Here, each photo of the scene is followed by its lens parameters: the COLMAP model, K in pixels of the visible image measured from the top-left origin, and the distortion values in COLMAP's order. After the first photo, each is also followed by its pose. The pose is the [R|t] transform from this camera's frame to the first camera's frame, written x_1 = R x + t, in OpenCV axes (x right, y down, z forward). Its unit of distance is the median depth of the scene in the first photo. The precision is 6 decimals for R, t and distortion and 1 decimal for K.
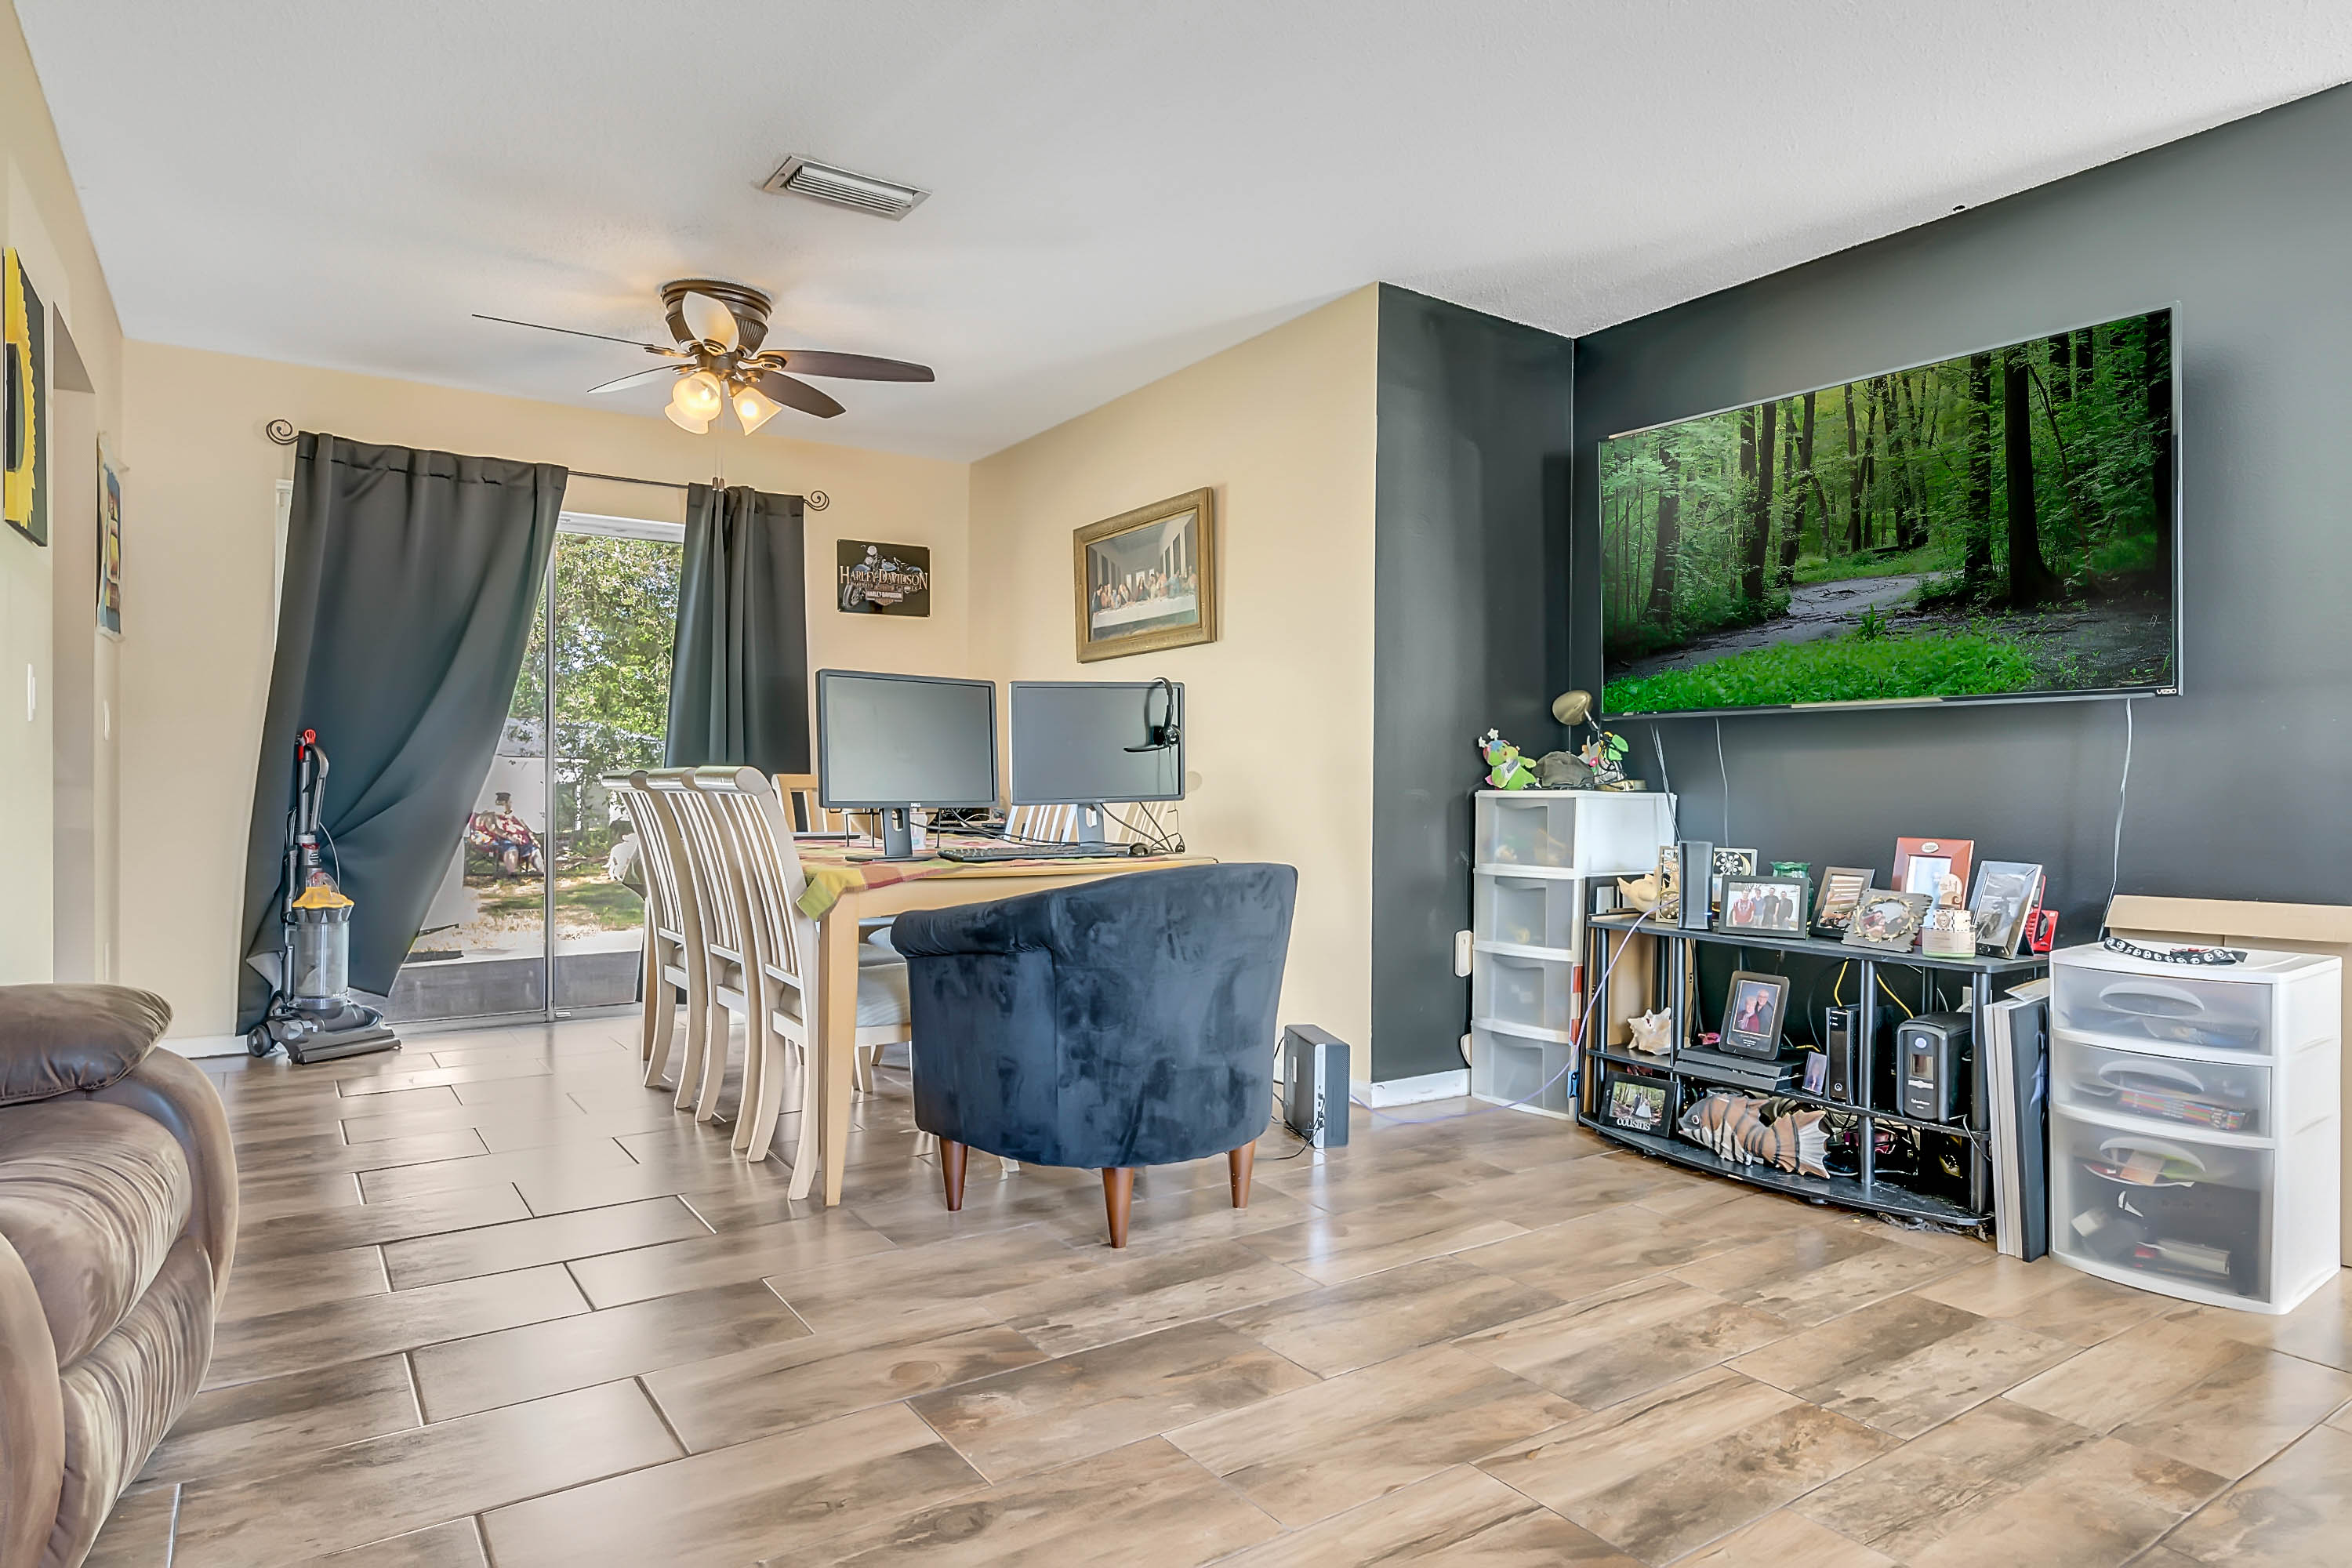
lens RADIAL K [[1337.6, 0, 1227.7], [0, 1337.6, 786.6], [0, 0, 1]] dist [0.001306, 0.000256]
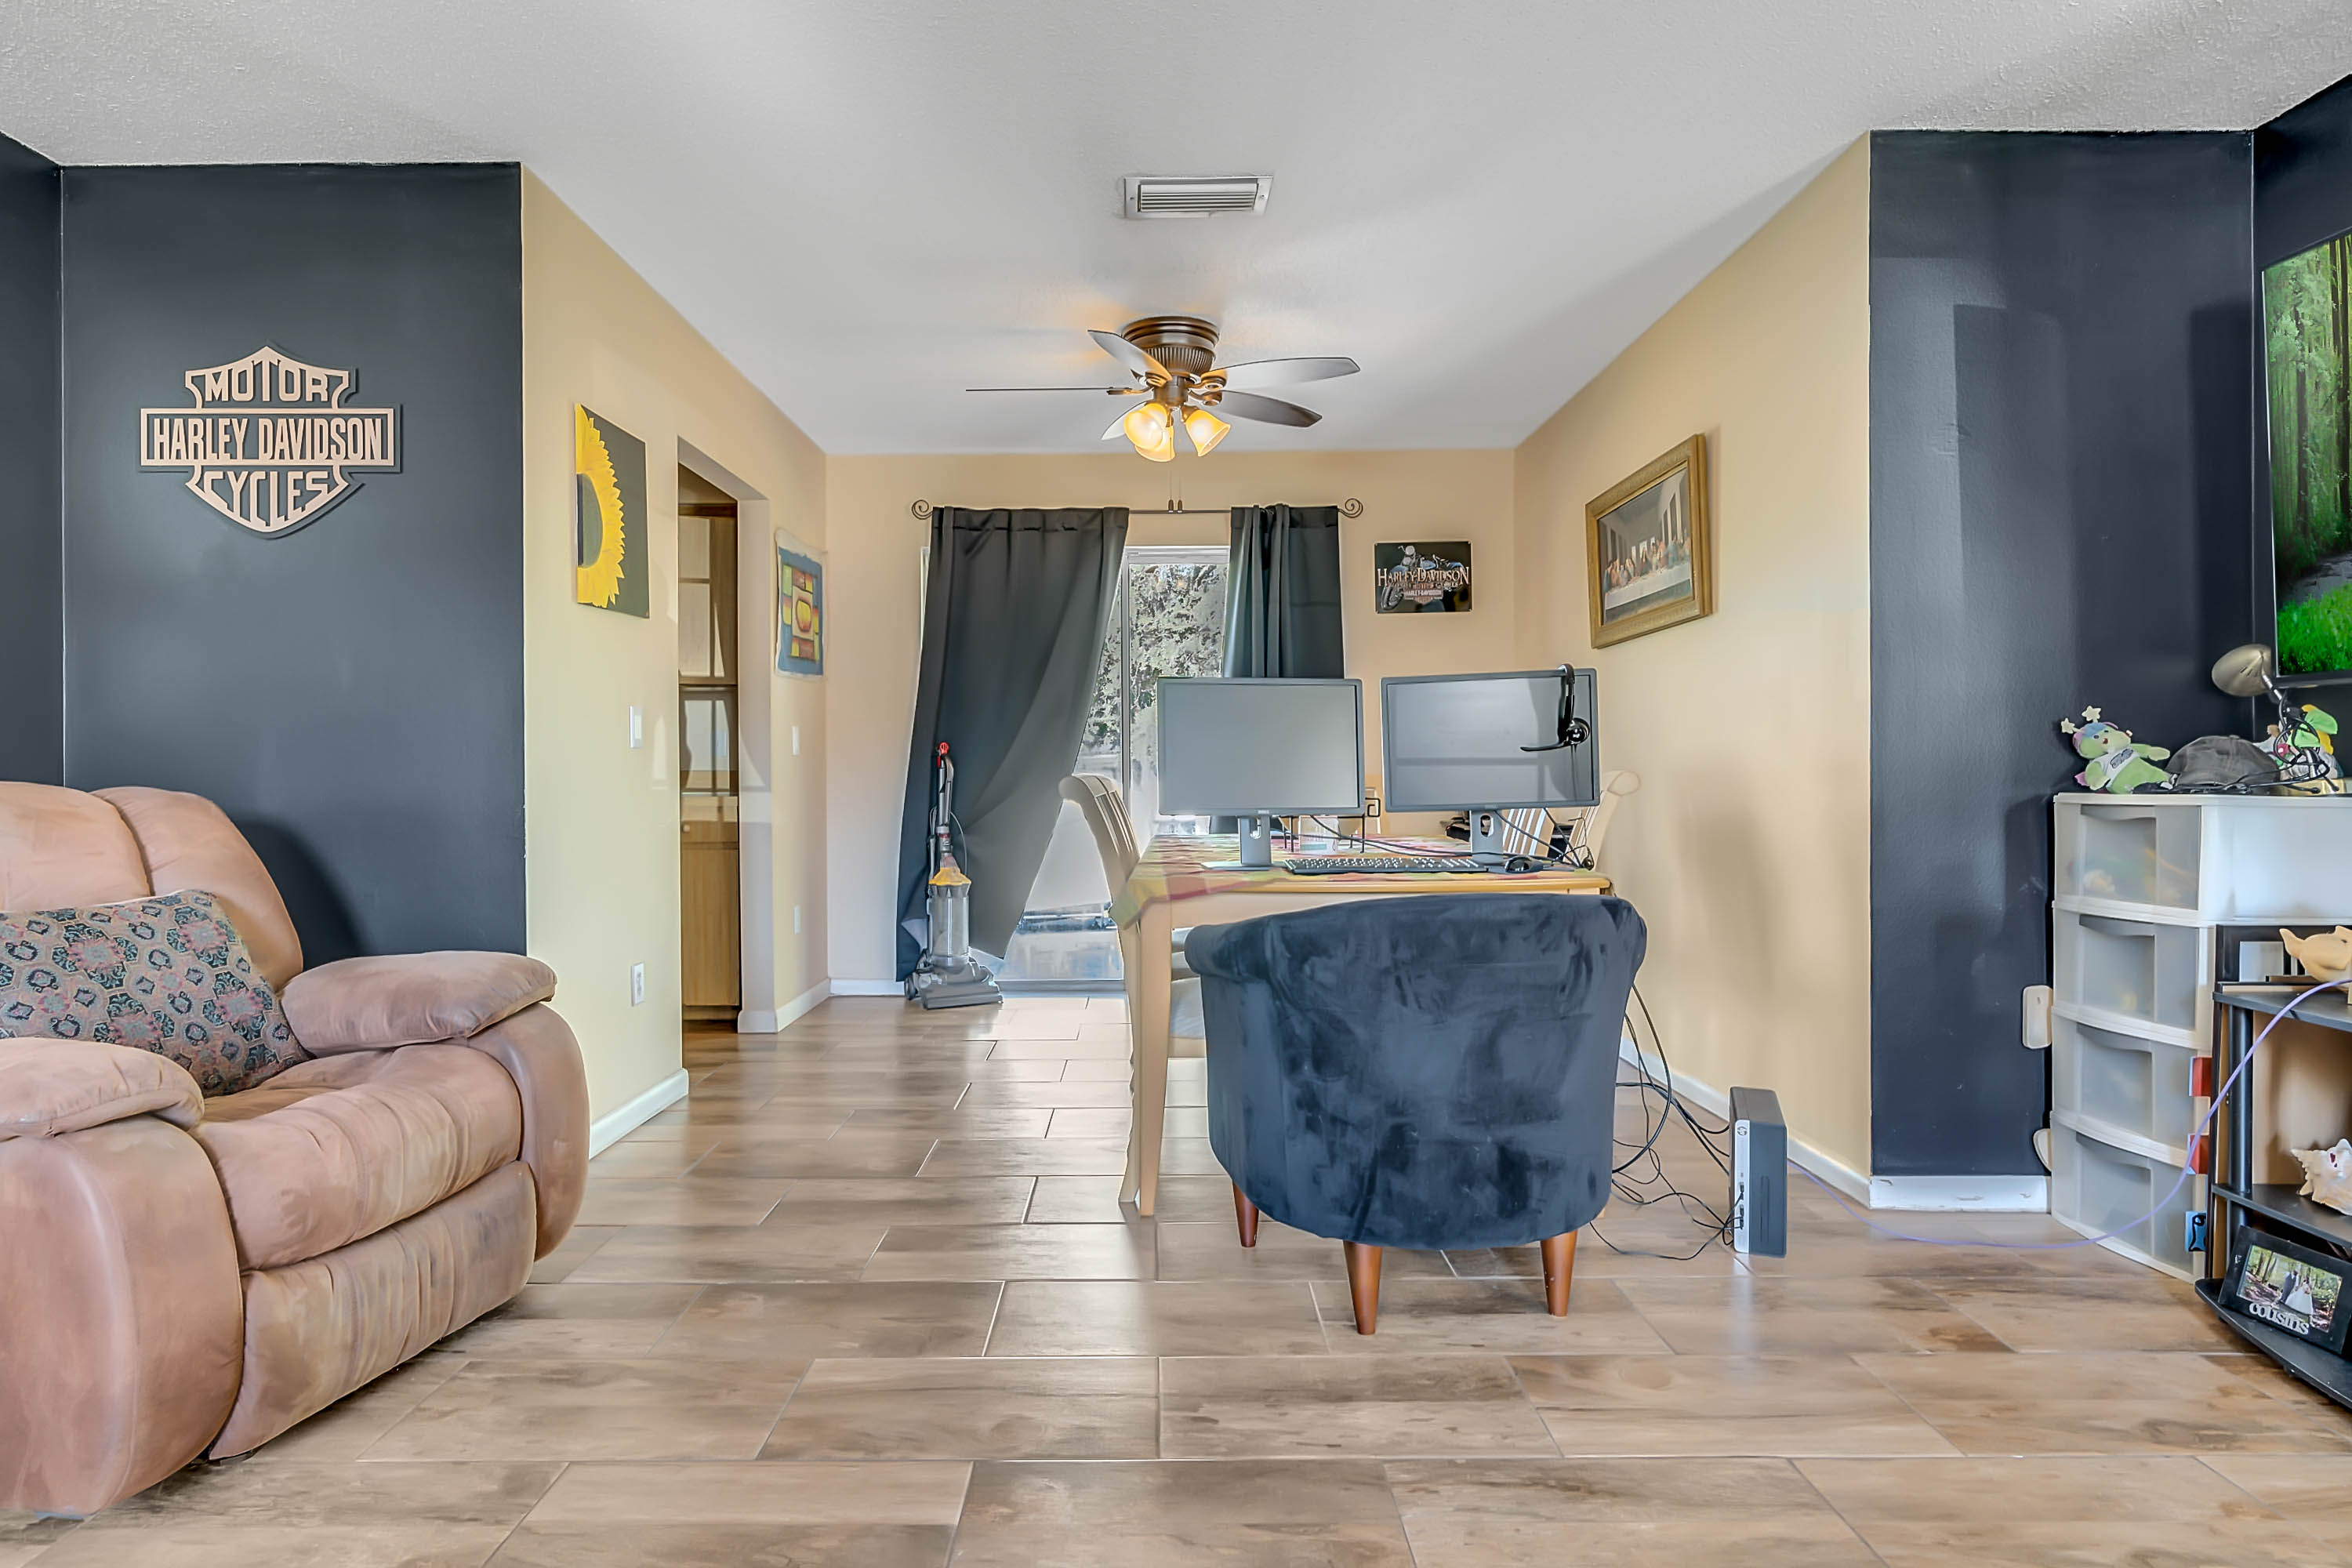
lens RADIAL K [[1242.7, 0, 1224.1], [0, 1242.7, 771.0], [0, 0, 1]] dist [0.001494, 0.000716]
pose [[0.819822, -0.008493, -0.572556, 0.211415], [0.008720, 0.999959, -0.002347, -0.011865], [0.572552, -0.003069, 0.819863, 0.201545]]
